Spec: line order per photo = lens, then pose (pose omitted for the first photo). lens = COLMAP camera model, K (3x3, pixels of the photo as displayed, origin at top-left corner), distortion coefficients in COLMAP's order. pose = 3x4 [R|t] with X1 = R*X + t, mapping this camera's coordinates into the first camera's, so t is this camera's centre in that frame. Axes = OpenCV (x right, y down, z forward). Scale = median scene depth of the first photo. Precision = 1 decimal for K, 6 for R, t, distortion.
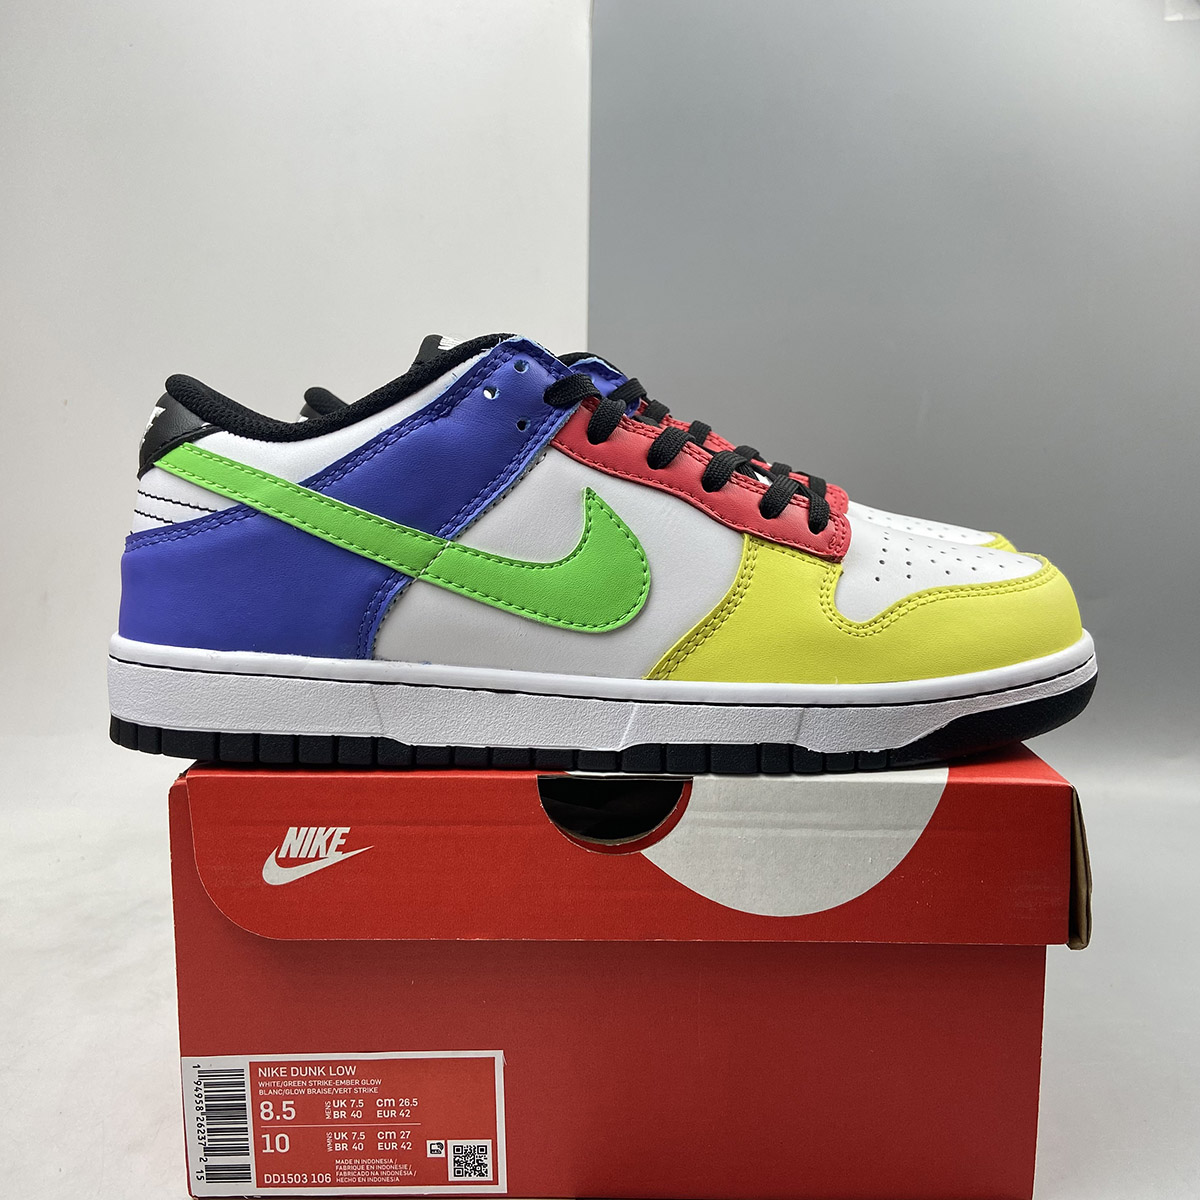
lens RADIAL K [[1231.0, 0, 600.0], [0, 1231.0, 600.0], [0, 0, 1]] dist [0.131265, -0.195617]
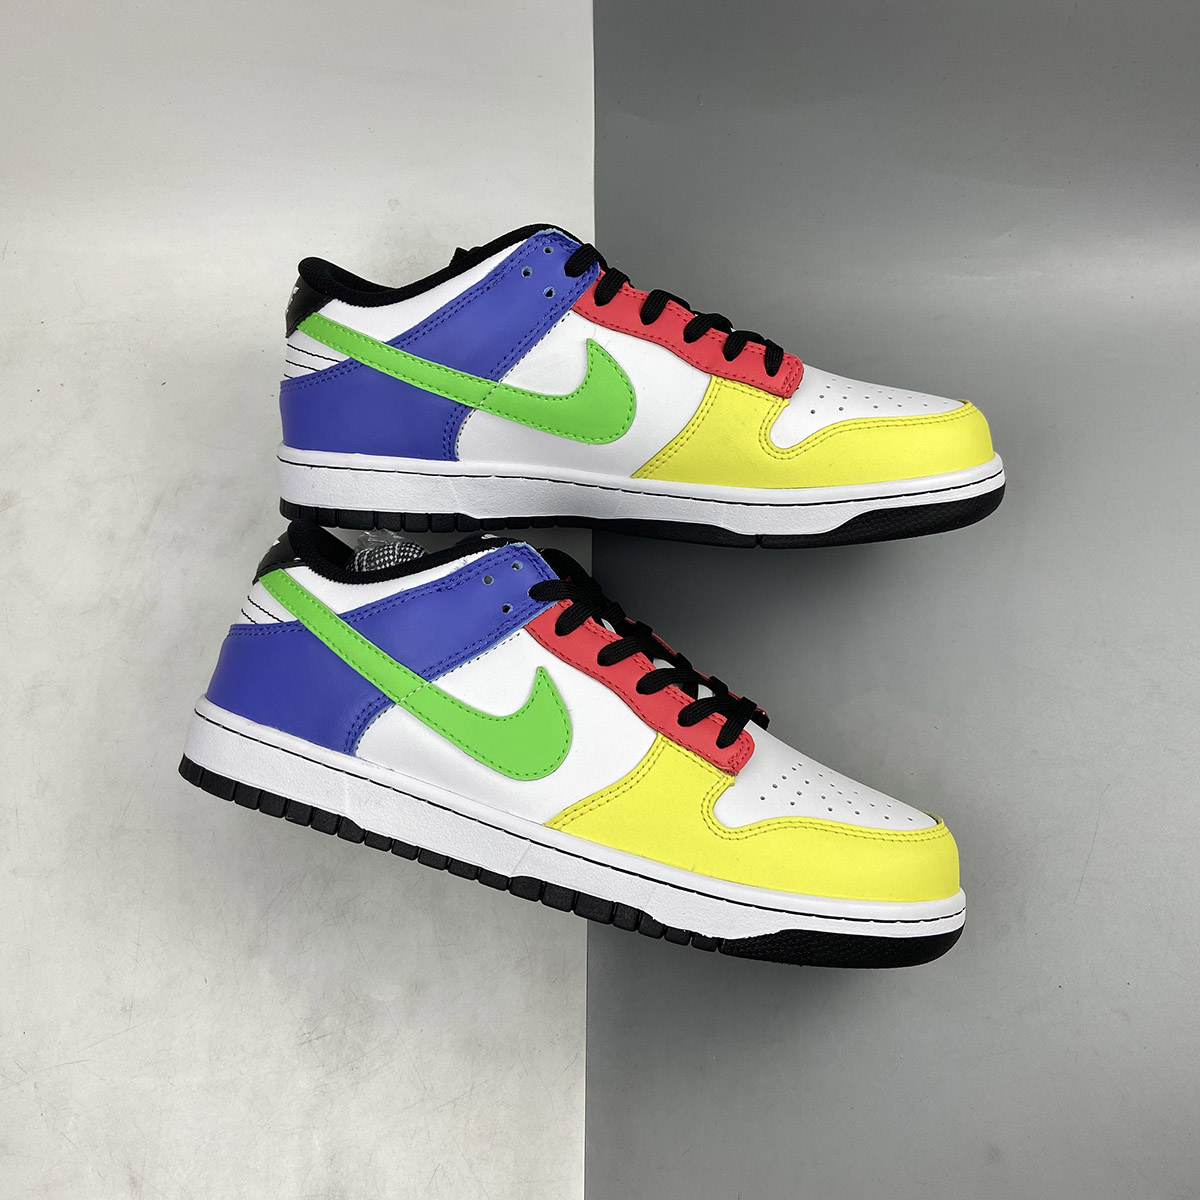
lens RADIAL K [[1231.0, 0, 600.0], [0, 1231.0, 600.0], [0, 0, 1]] dist [0.131265, -0.195617]
pose [[0.940727, 0.216644, -0.260956, 0.366220], [-0.246793, 0.965017, -0.088518, -0.059519], [0.232650, 0.147673, 0.961284, -0.227020]]
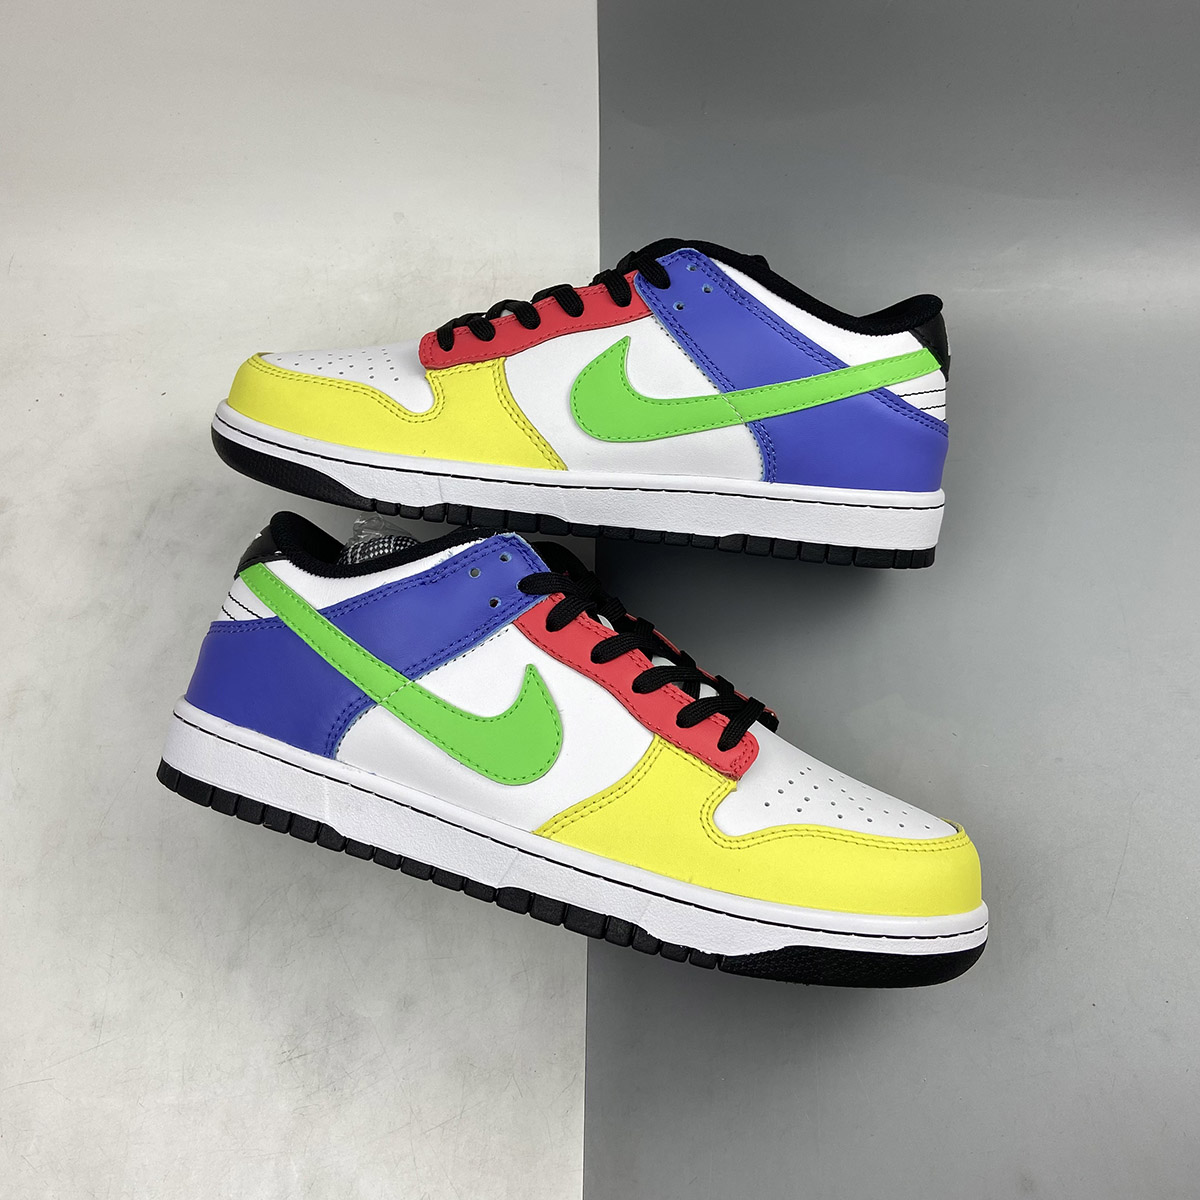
lens RADIAL K [[1231.0, 0, 600.0], [0, 1231.0, 600.0], [0, 0, 1]] dist [0.131265, -0.195617]
pose [[0.932811, 0.211961, -0.291437, 0.391139], [-0.245953, 0.965548, -0.084991, -0.065848], [0.263382, 0.150960, 0.952807, -0.140652]]
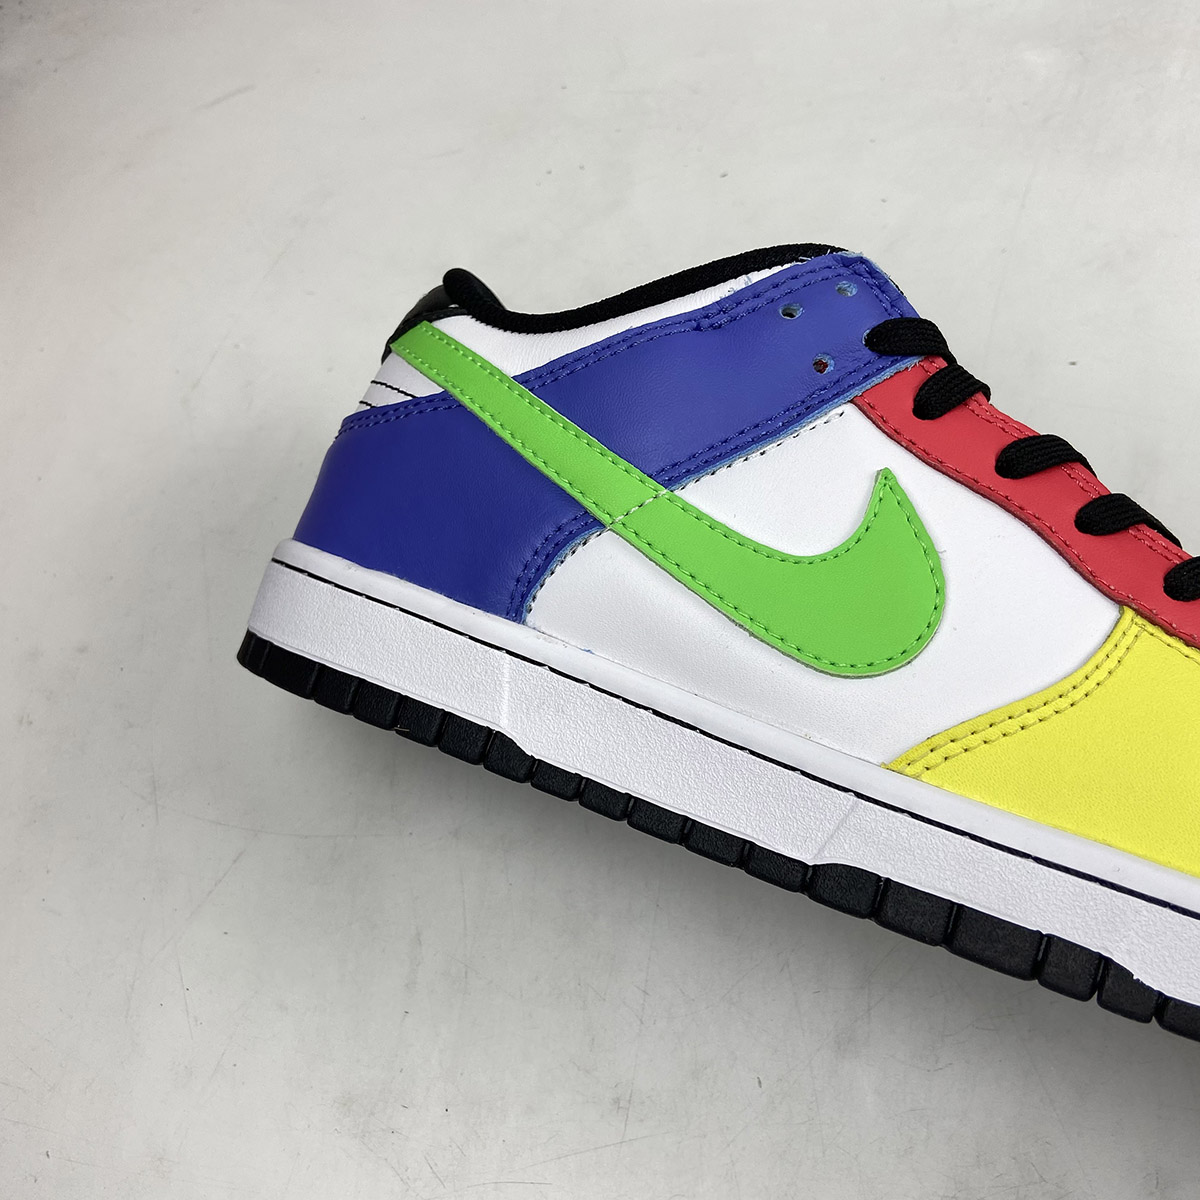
lens RADIAL K [[1231.0, 0, 600.0], [0, 1231.0, 600.0], [0, 0, 1]] dist [0.131265, -0.195617]
pose [[0.878261, 0.247340, -0.409245, 0.145086], [-0.324707, 0.936742, -0.130689, 0.113375], [0.351032, 0.247663, 0.903017, 0.359180]]
